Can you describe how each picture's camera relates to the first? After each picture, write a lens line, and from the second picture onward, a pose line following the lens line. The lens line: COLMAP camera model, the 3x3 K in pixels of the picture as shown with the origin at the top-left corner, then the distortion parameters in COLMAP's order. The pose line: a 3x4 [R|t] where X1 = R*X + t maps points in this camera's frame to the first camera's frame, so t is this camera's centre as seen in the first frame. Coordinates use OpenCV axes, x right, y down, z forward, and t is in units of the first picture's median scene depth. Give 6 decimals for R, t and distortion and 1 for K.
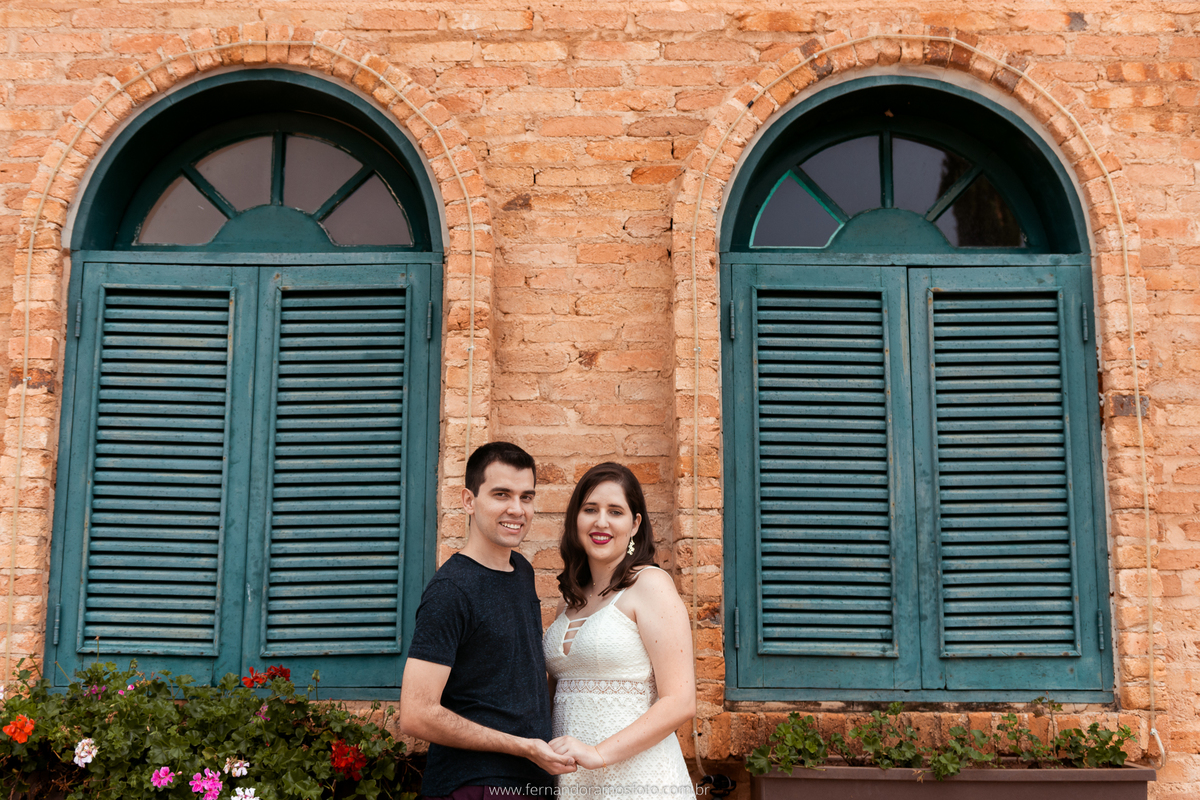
lens RADIAL K [[1286.0, 0, 600.0], [0, 1286.0, 400.0], [0, 0, 1]] dist [0.002032, -0.005105]
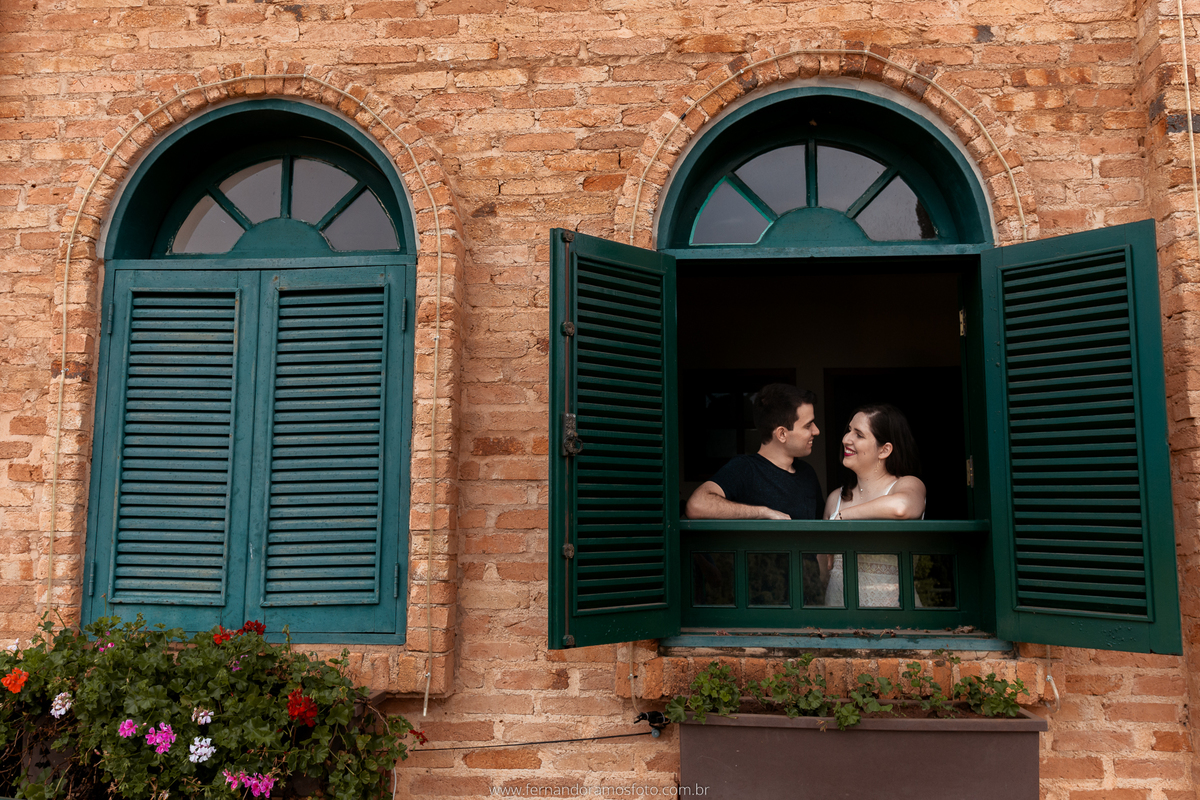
lens RADIAL K [[941.6, 0, 600.0], [0, 941.6, 400.0], [0, 0, 1]] dist [0.006420, -0.005113]
pose [[0.997669, -0.011730, -0.067230, 0.097225], [0.013811, 0.999437, 0.030580, -0.008390], [0.066834, -0.031438, 0.997269, 0.166706]]
